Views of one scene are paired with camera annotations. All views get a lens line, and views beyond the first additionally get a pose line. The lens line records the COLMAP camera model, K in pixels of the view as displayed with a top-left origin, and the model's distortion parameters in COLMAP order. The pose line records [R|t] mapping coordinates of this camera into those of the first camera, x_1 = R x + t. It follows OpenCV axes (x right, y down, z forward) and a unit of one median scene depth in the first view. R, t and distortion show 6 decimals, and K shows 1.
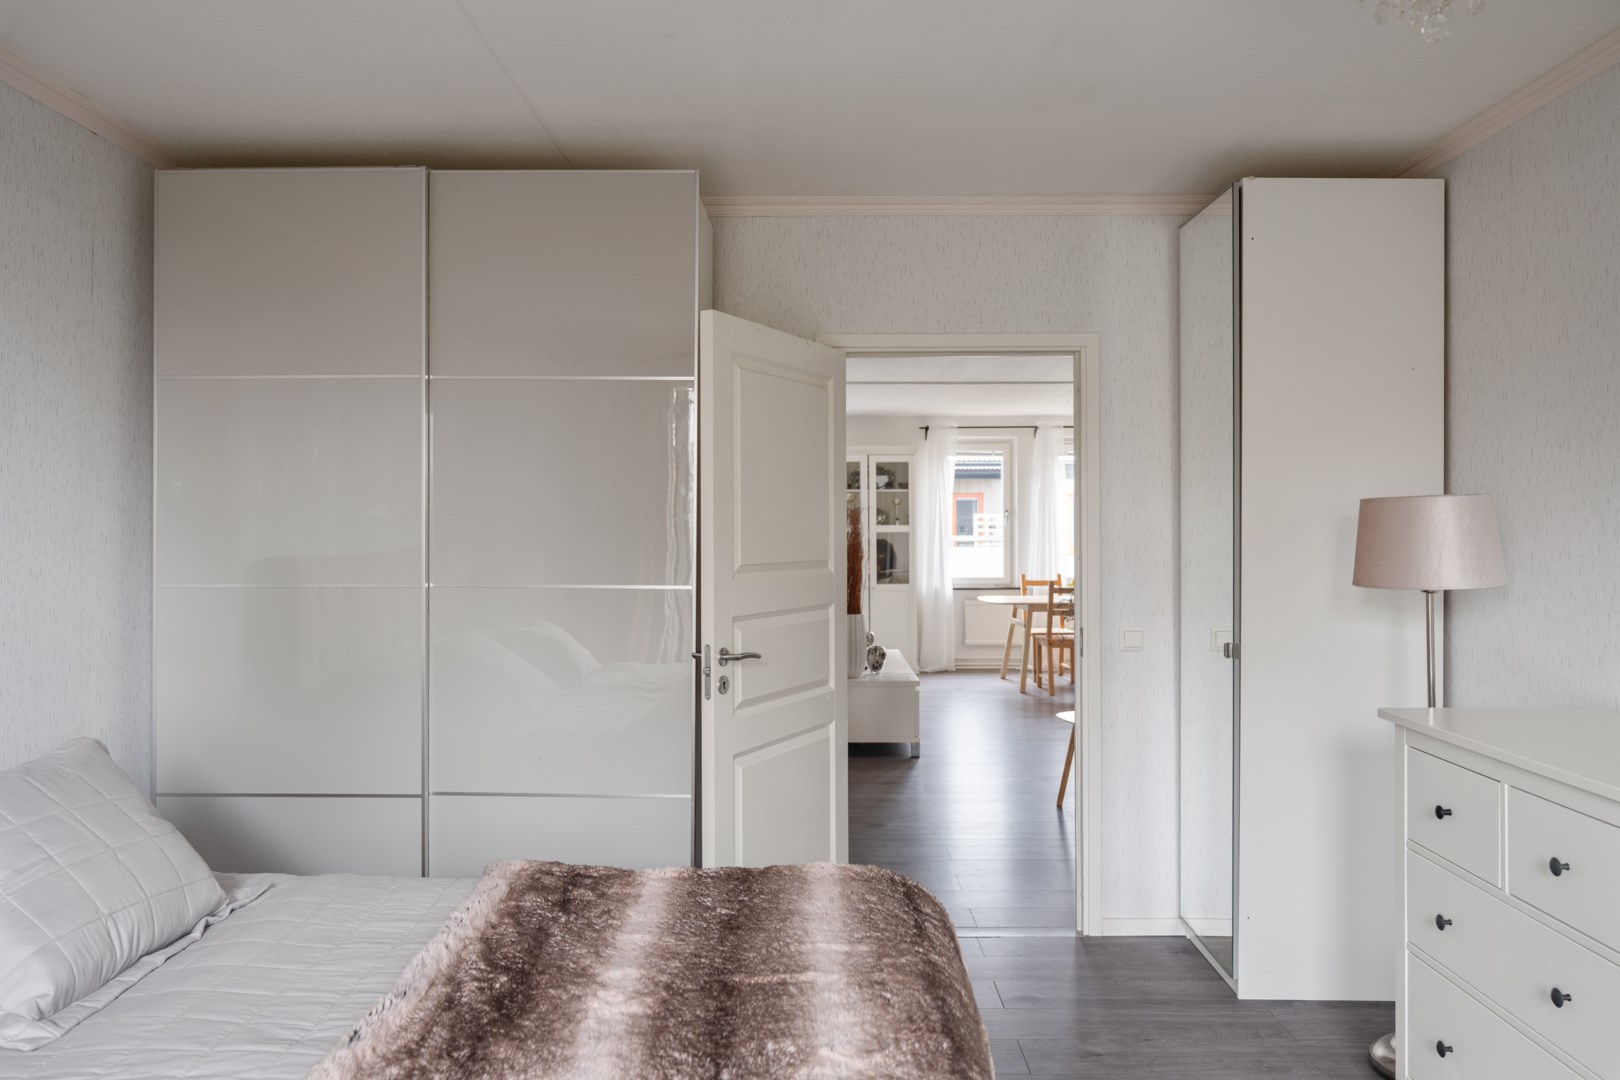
lens RADIAL K [[1136.4, 0, 807.2], [0, 1136.4, 531.4], [0, 0, 1]] dist [-0.012714, -0.000582]
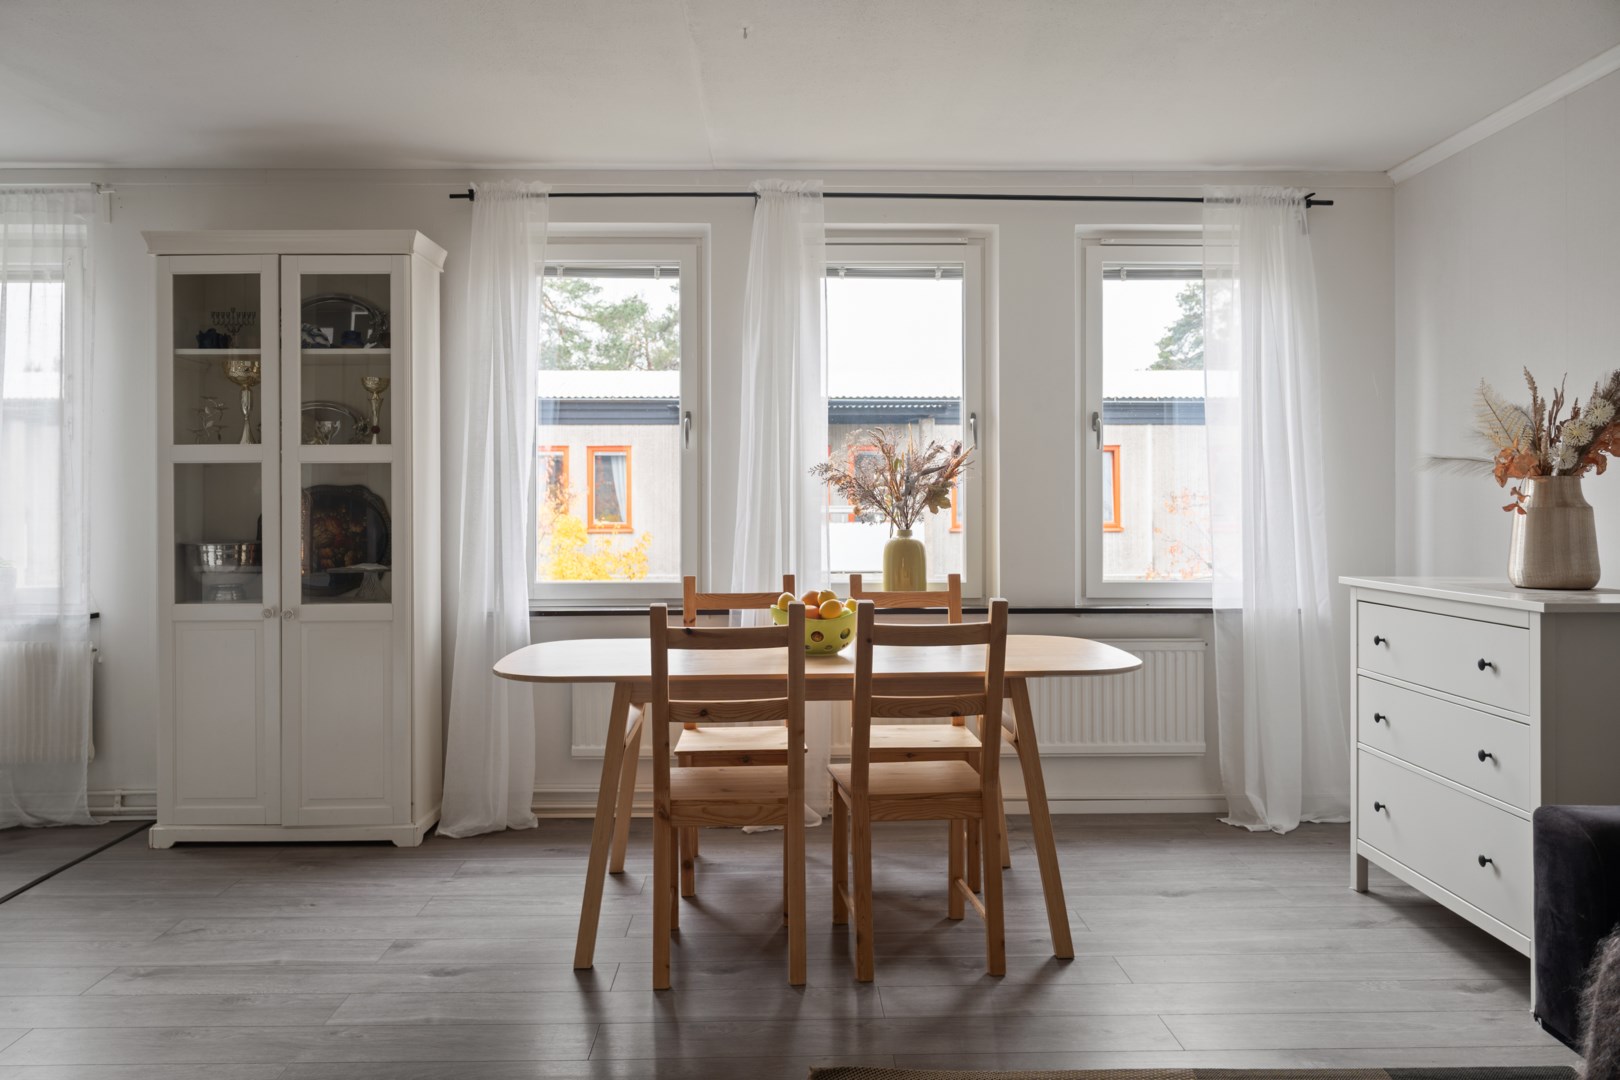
lens RADIAL K [[1286.4, 0, 821.4], [0, 1286.4, 509.7], [0, 0, 1]] dist [-0.016150, -0.005101]
pose [[0.999623, 0.000159, 0.027457, 0.218802], [-0.000134, 1.000000, -0.000917, 0.016133], [-0.027457, 0.000913, 0.999623, 0.580181]]
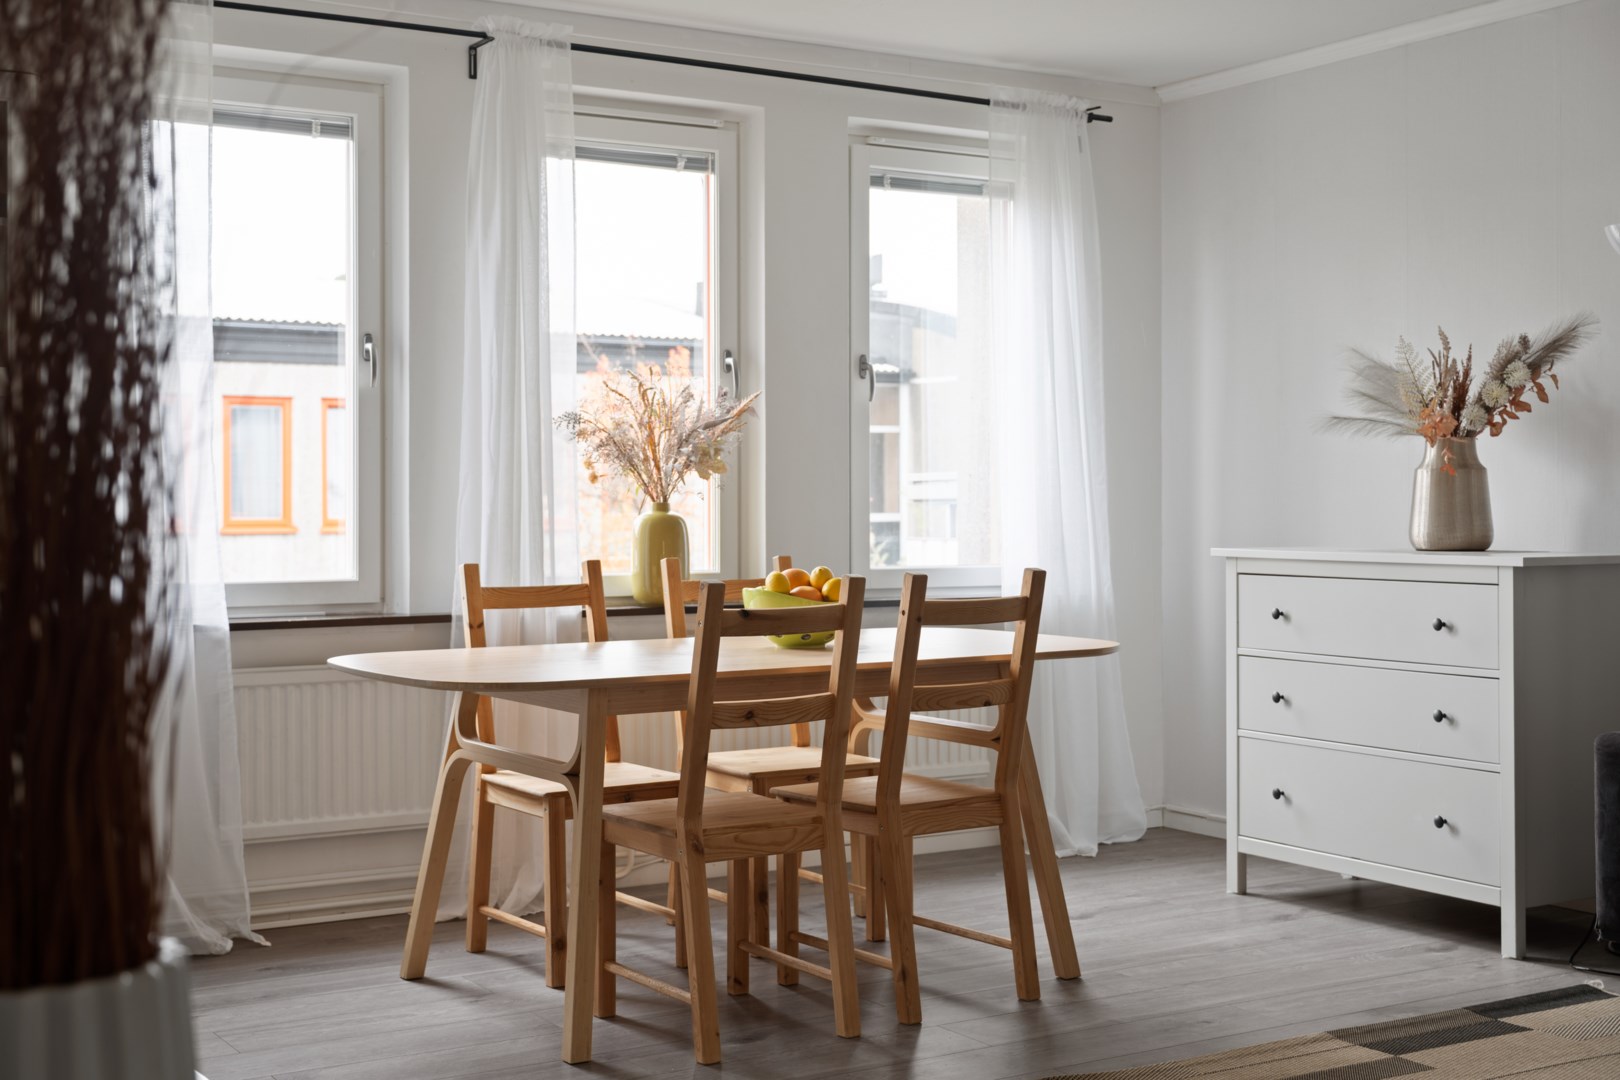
lens RADIAL K [[2118.0, 0, 841.6], [0, 2118.0, 496.7], [0, 0, 1]] dist [-0.015502, 0.000000]
pose [[0.838329, -0.000160, 0.545165, -0.005584], [0.003668, 0.999979, -0.005347, 0.024468], [-0.545152, 0.006482, 0.838312, 0.536846]]
